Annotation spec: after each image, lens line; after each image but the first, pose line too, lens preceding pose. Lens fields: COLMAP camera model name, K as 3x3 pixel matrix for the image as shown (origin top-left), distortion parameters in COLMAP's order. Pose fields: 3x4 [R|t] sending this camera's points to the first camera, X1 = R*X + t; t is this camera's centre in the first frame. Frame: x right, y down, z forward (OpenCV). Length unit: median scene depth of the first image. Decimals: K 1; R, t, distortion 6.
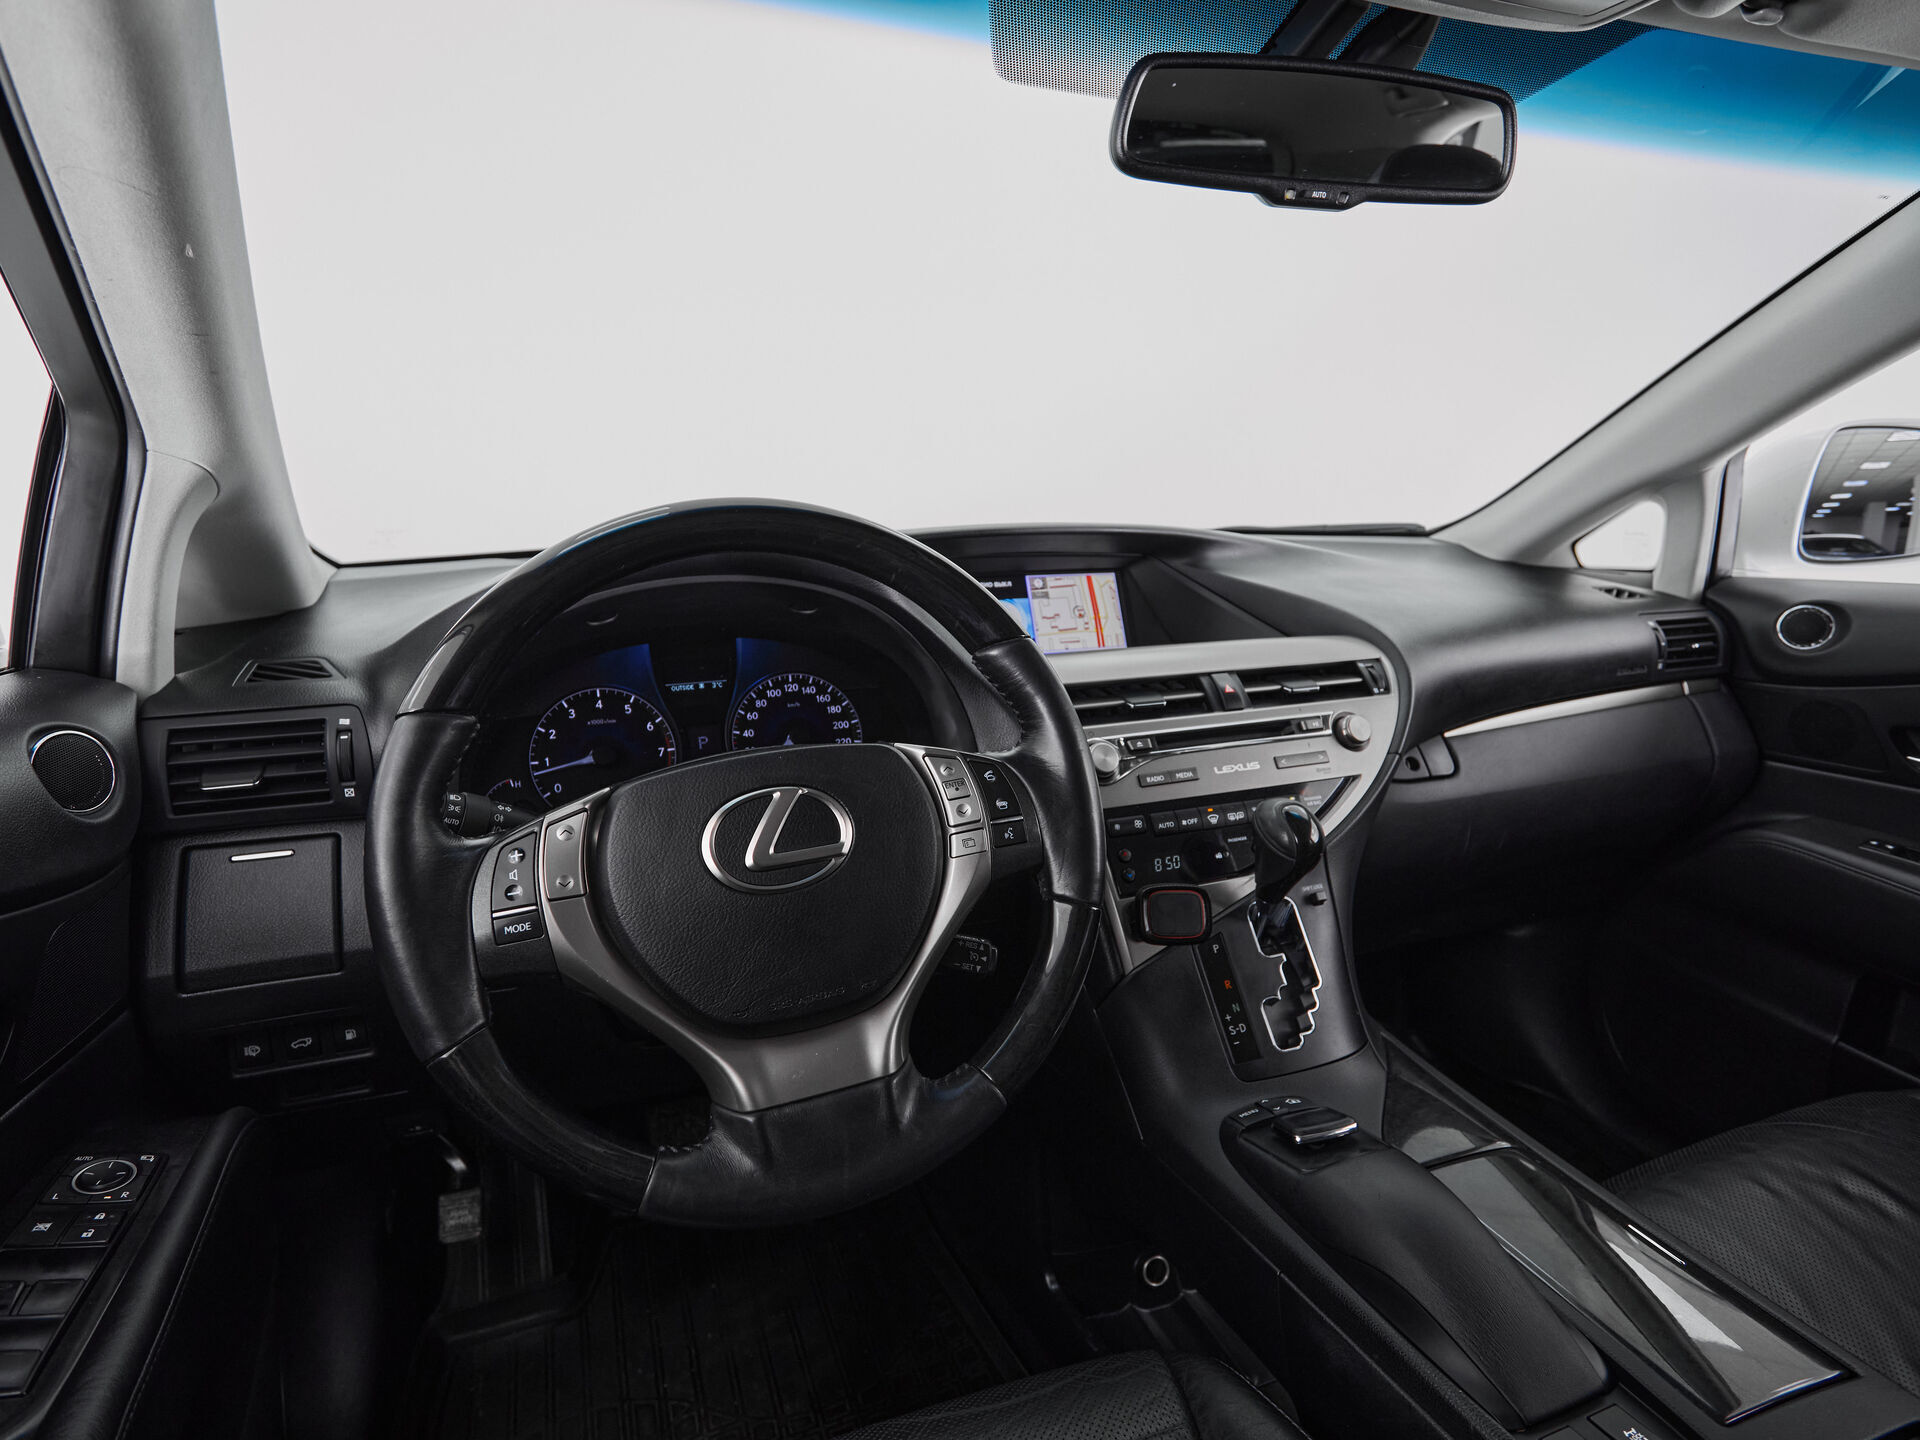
lens RADIAL K [[1020.1, 0, 965.5], [0, 1020.1, 715.0], [0, 0, 1]] dist [-0.000358, -0.004161]
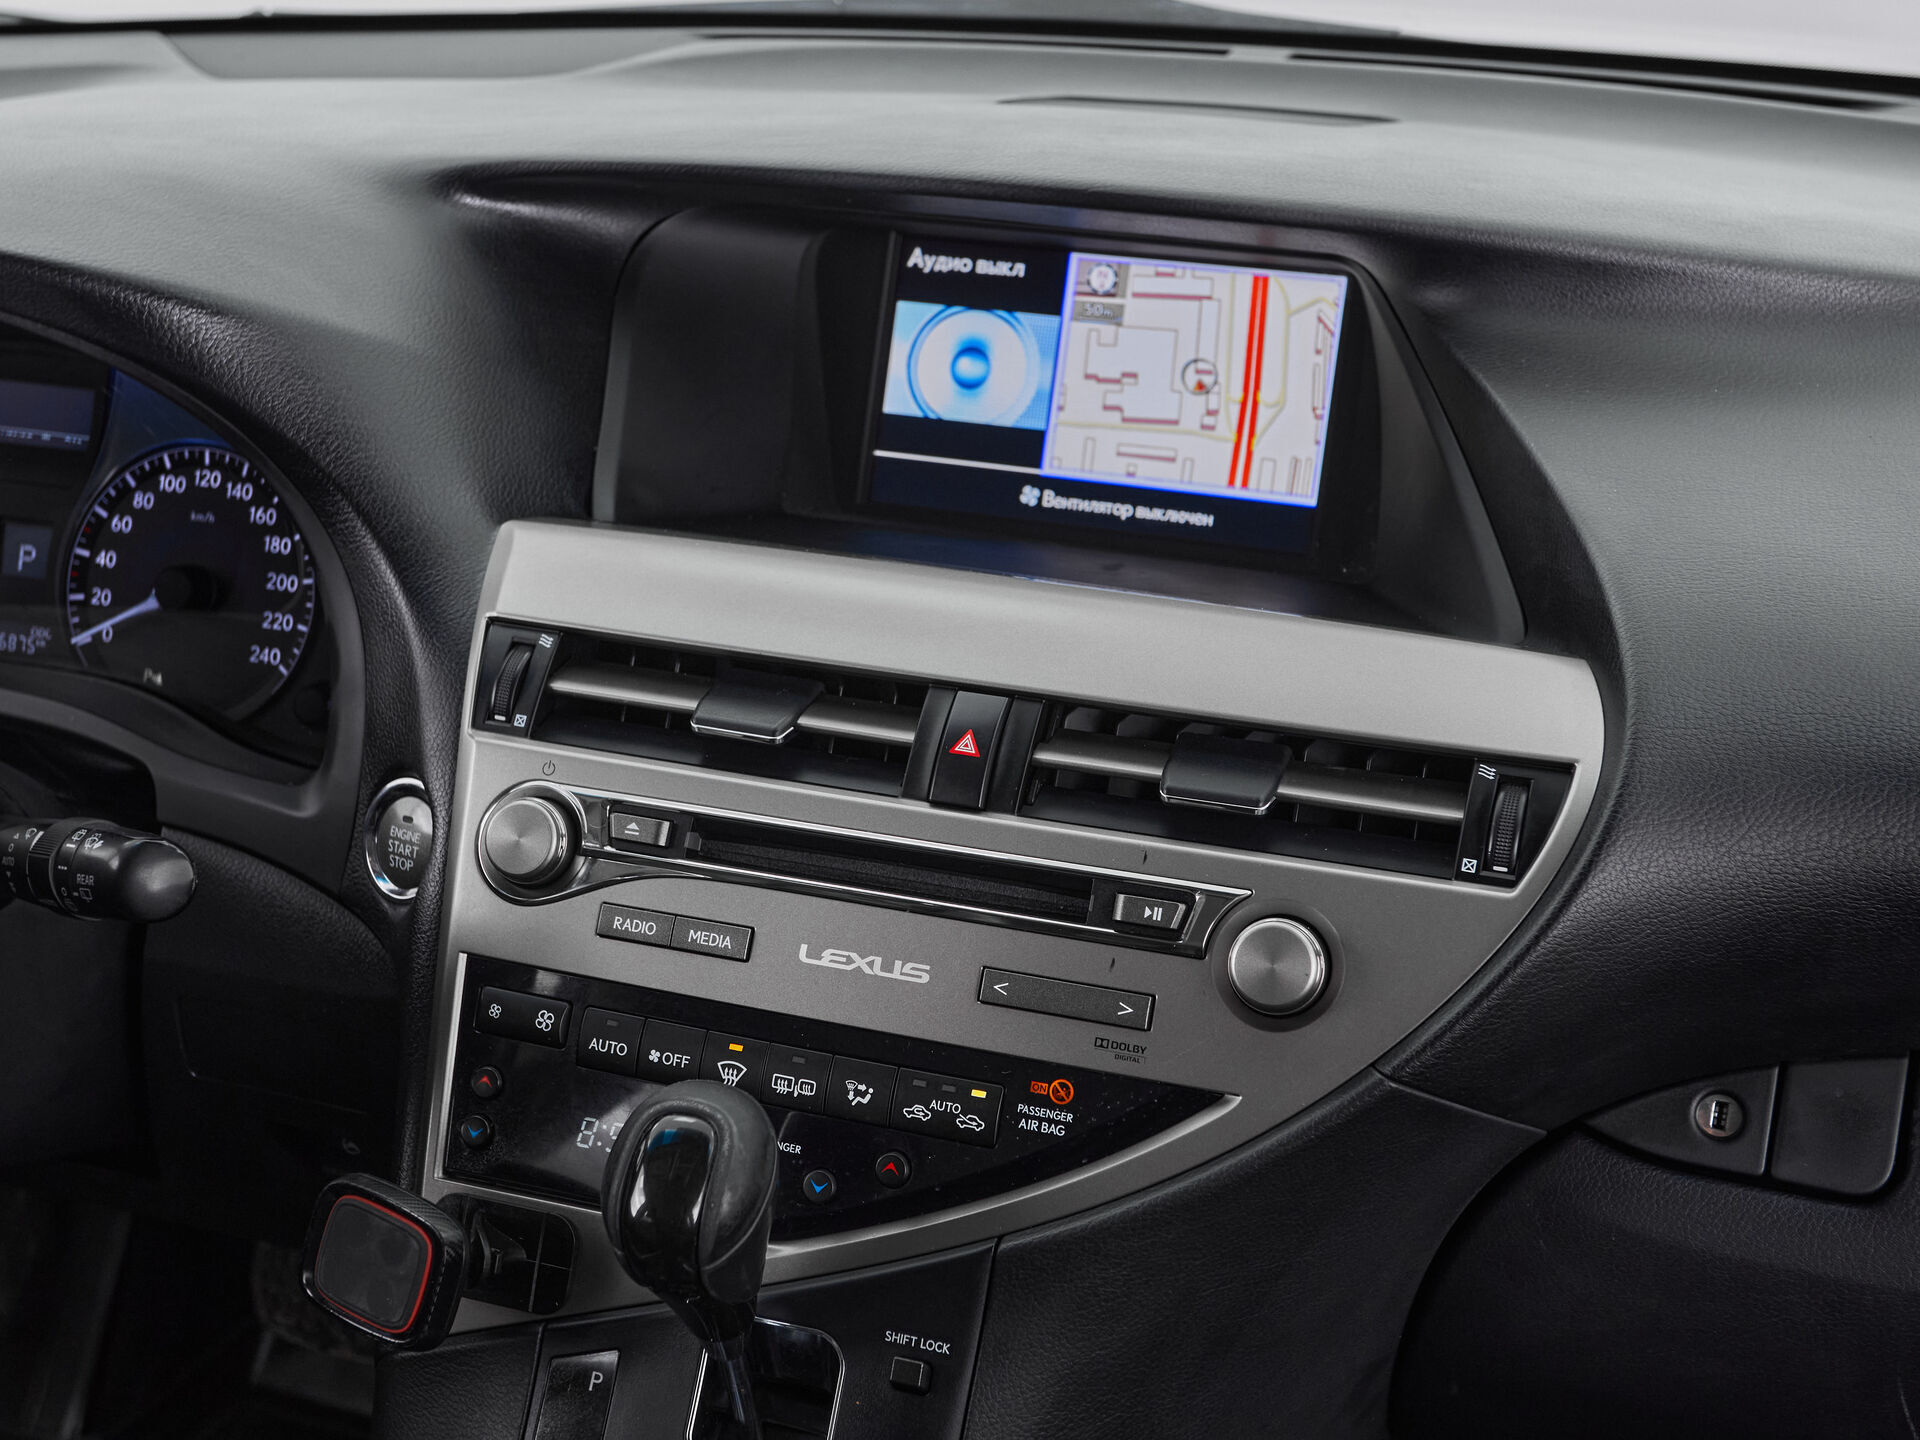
lens RADIAL K [[2727.8, 0, 852.5], [0, 2727.8, 659.5], [0, 0, 1]] dist [0.035304, 0.000000]
pose [[0.758398, 0.254522, -0.600042, 0.802714], [-0.141229, 0.962903, 0.229938, -0.271384], [0.636307, -0.089642, 0.766210, 0.247507]]
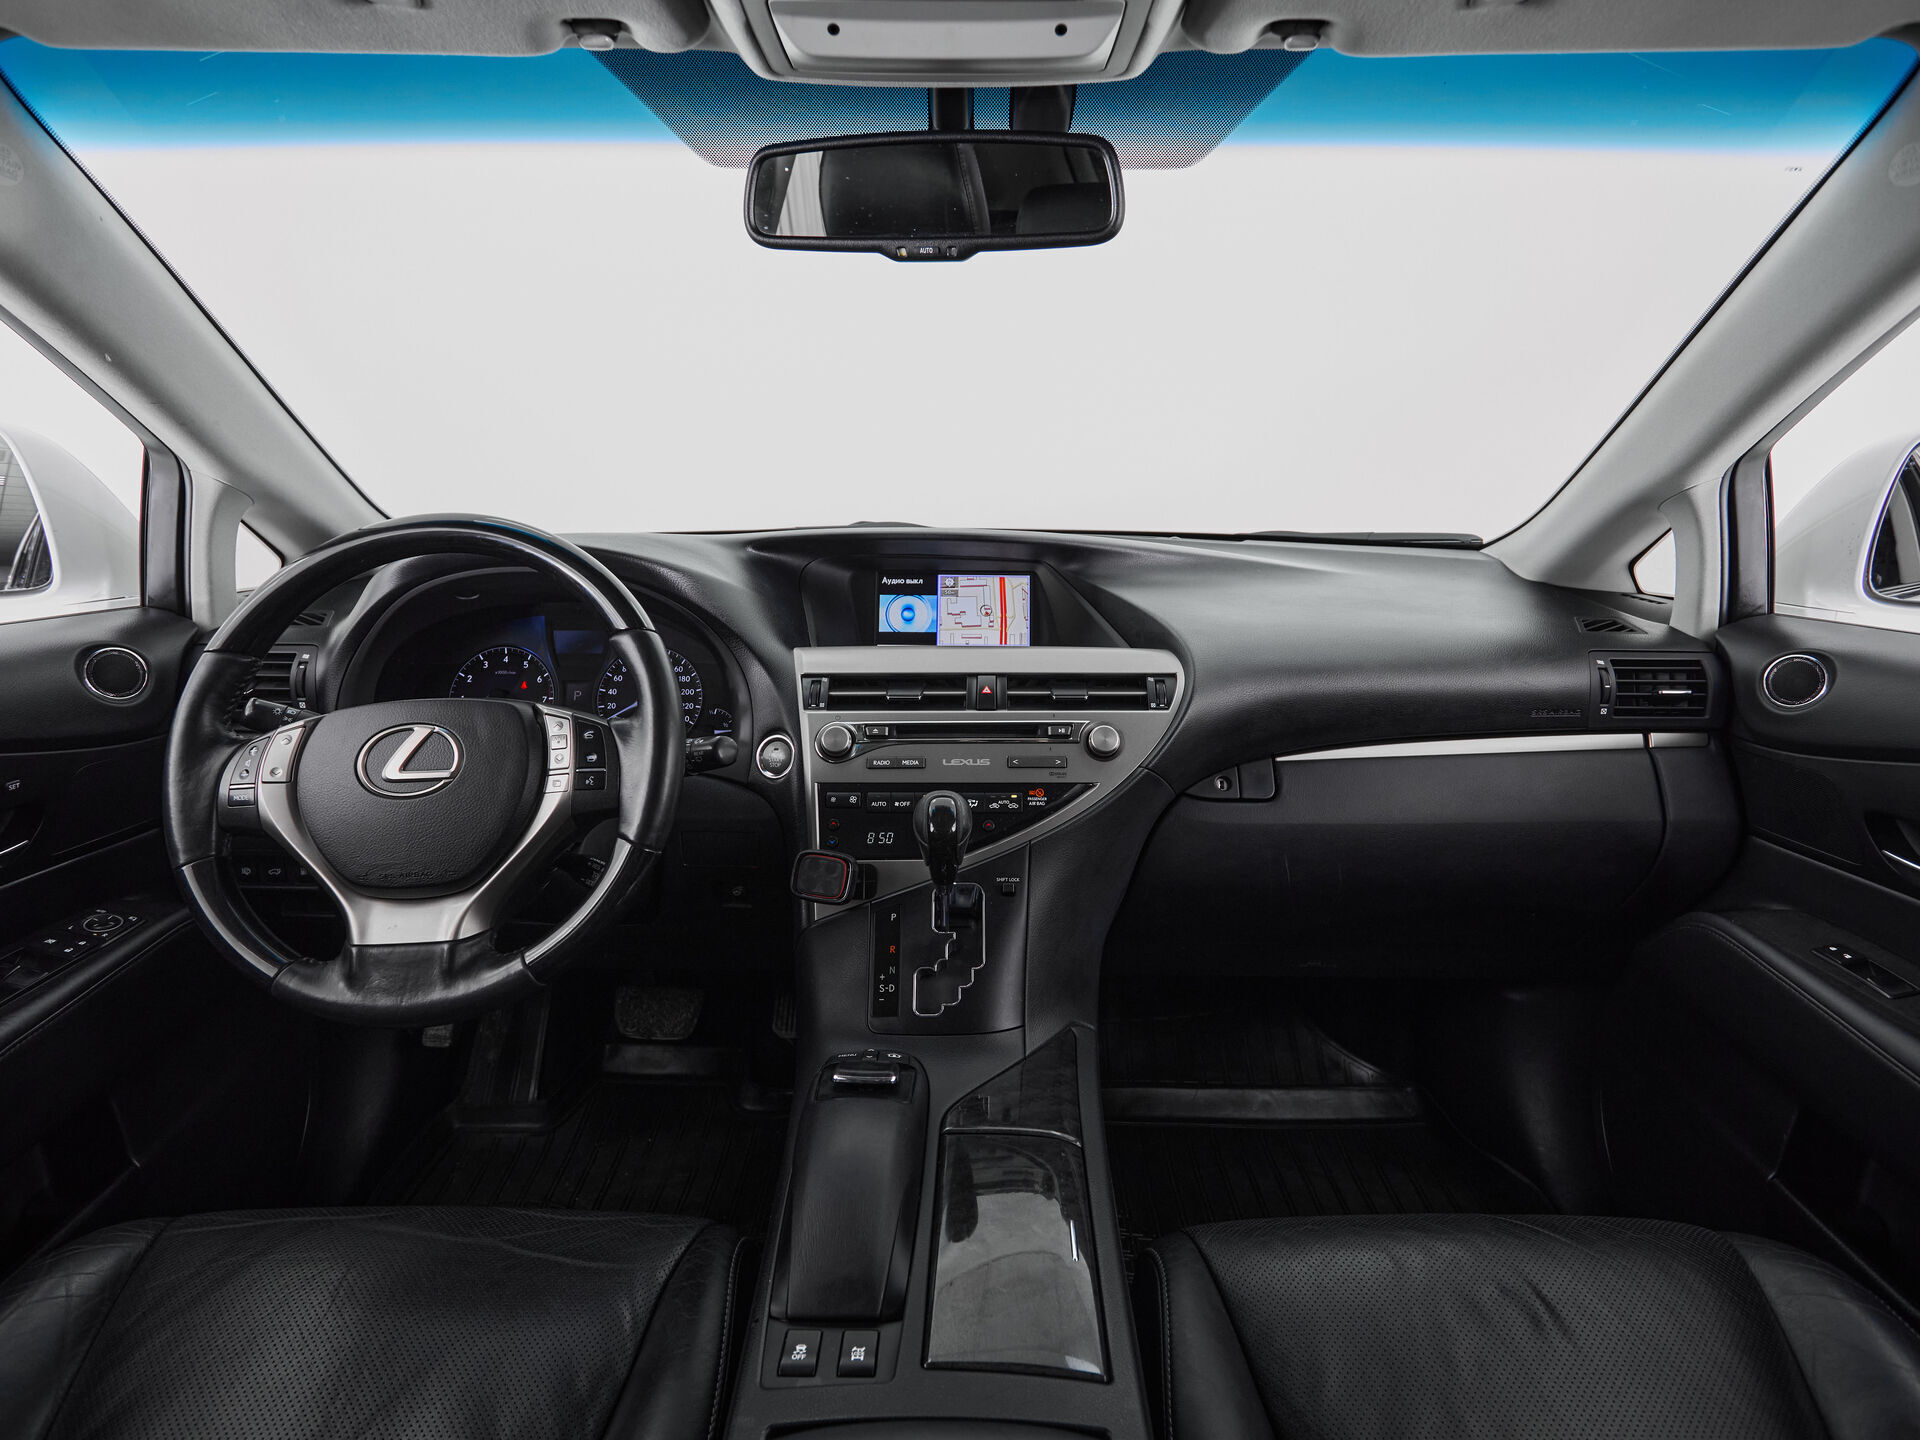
lens RADIAL K [[1020.1, 0, 961.2], [0, 1020.1, 714.3], [0, 0, 1]] dist [-0.000358, -0.004161]
pose [[0.931417, 0.095202, -0.351281, 0.622770], [-0.088452, 0.995456, 0.035253, -0.036245], [0.353041, -0.001764, 0.935606, -0.023478]]
